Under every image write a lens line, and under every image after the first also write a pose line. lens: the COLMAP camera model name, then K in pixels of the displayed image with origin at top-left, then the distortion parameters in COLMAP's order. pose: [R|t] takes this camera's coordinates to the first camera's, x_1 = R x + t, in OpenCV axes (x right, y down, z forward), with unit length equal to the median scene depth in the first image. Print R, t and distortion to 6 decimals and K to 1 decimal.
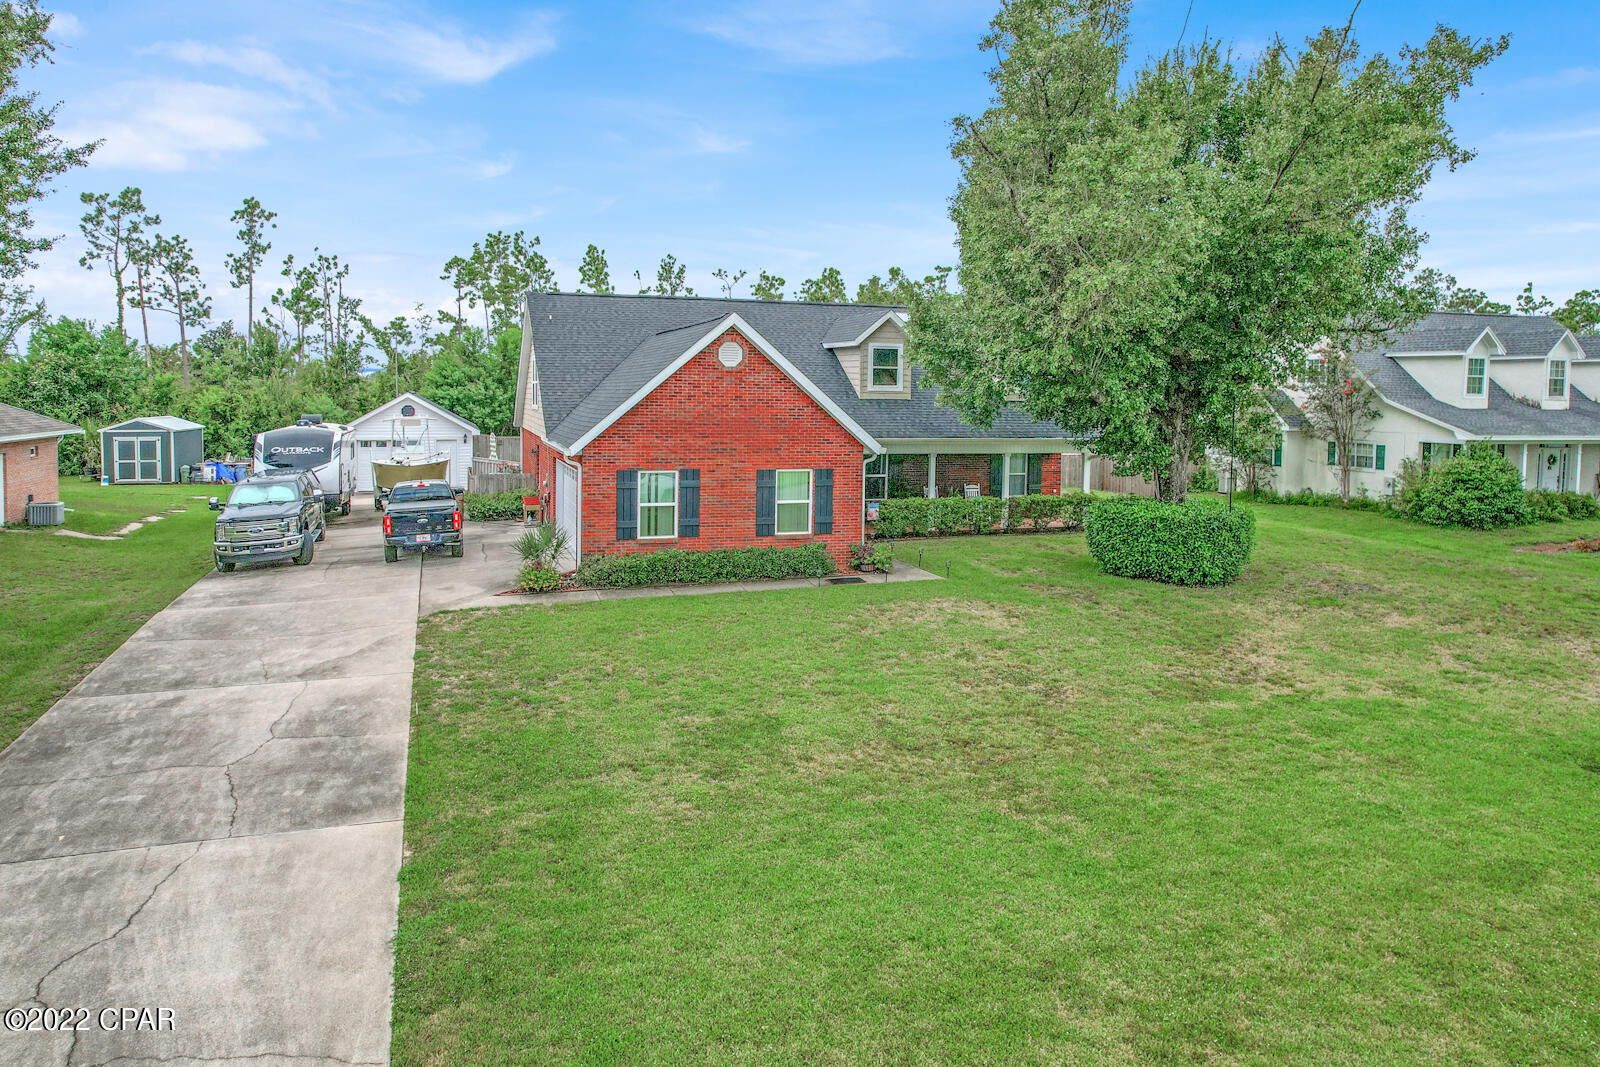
lens RADIAL K [[1058.4, 0, 794.0], [0, 1058.4, 414.7], [0, 0, 1]] dist [-0.068439, 0.070502]
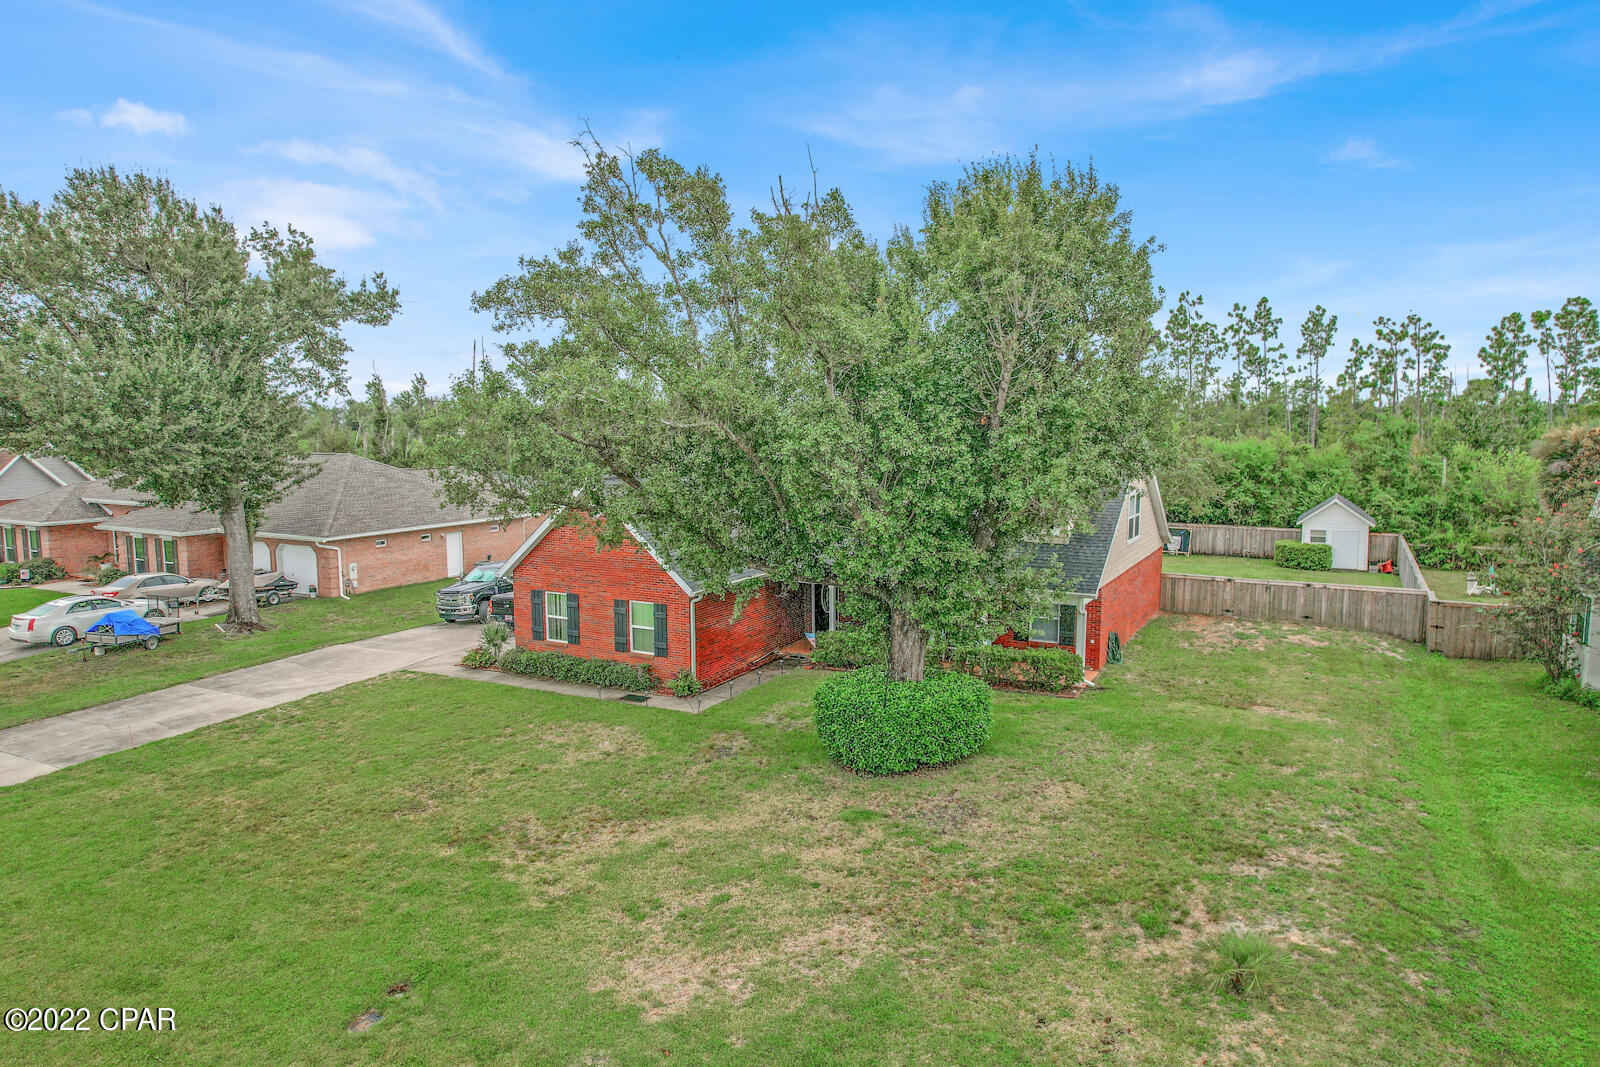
lens RADIAL K [[1034.4, 0, 814.6], [0, 1034.4, 503.1], [0, 0, 1]] dist [-0.083239, 0.069644]
pose [[0.699643, 0.048367, -0.712853, 0.810810], [-0.008471, 0.998198, 0.059413, -0.111274], [0.714442, -0.035529, 0.698792, 0.251524]]
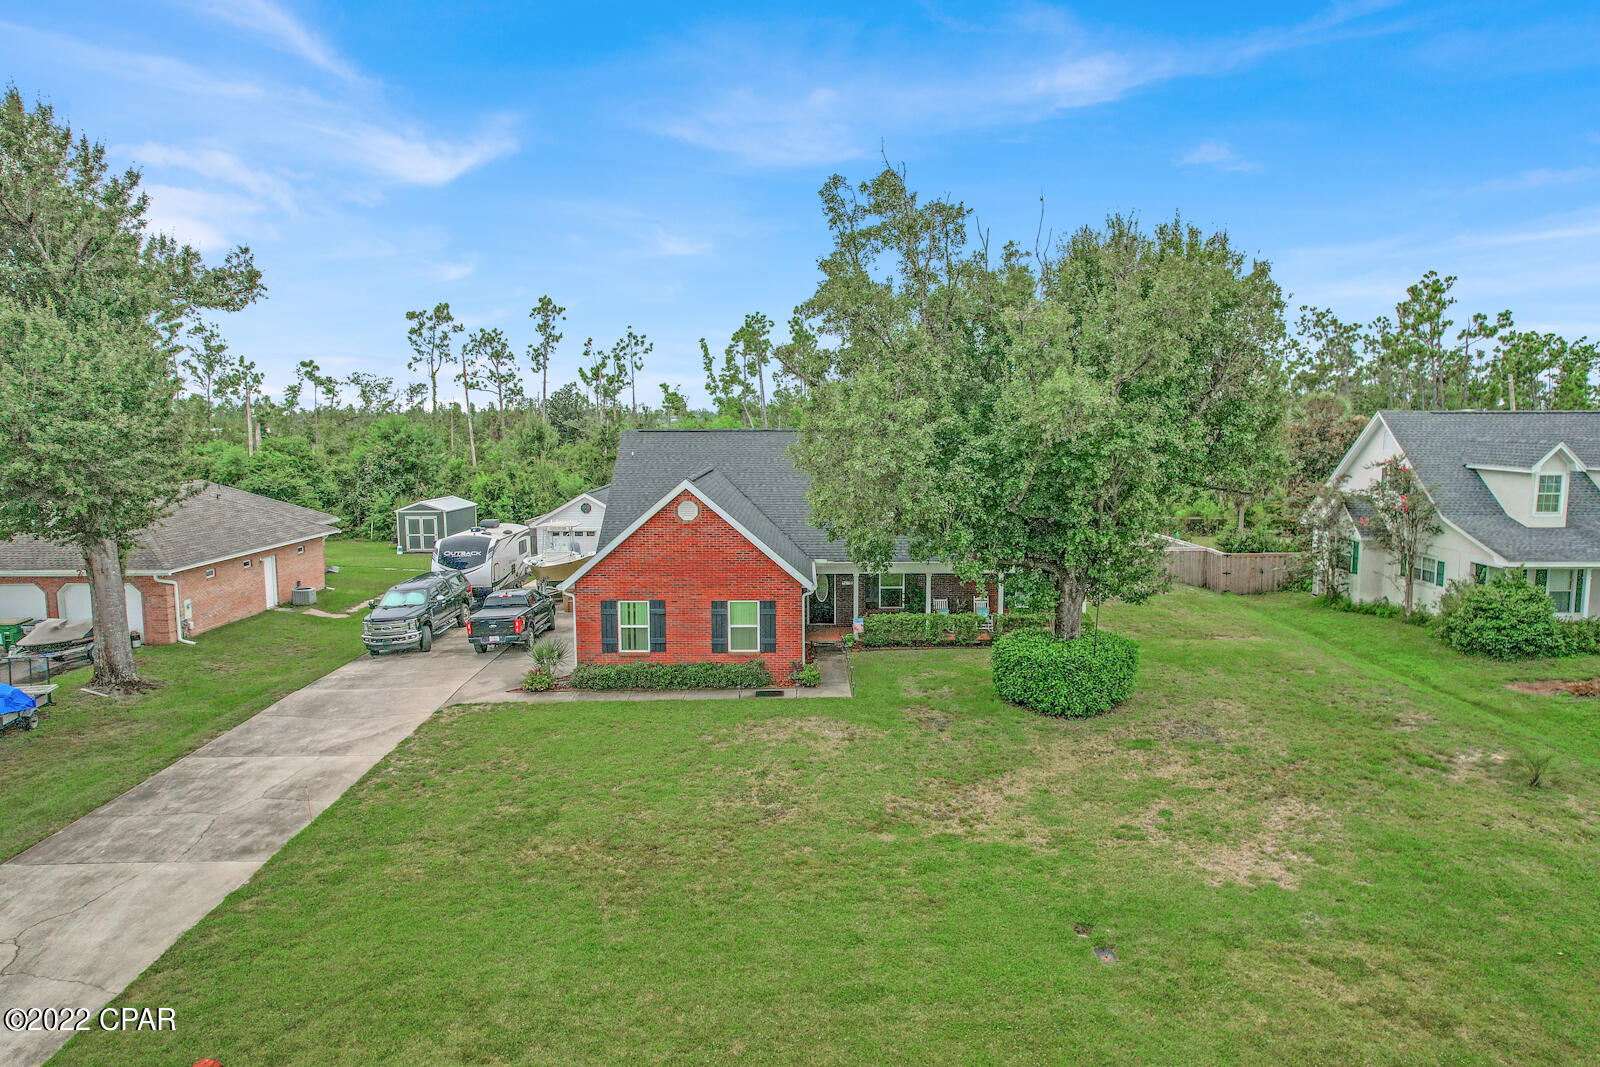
lens RADIAL K [[1034.4, 0, 814.6], [0, 1034.4, 503.1], [0, 0, 1]] dist [-0.083239, 0.069644]
pose [[0.954915, 0.010233, -0.296704, 0.360651], [0.006732, 0.998402, 0.056100, -0.107269], [0.296804, -0.055568, 0.953320, -0.108184]]
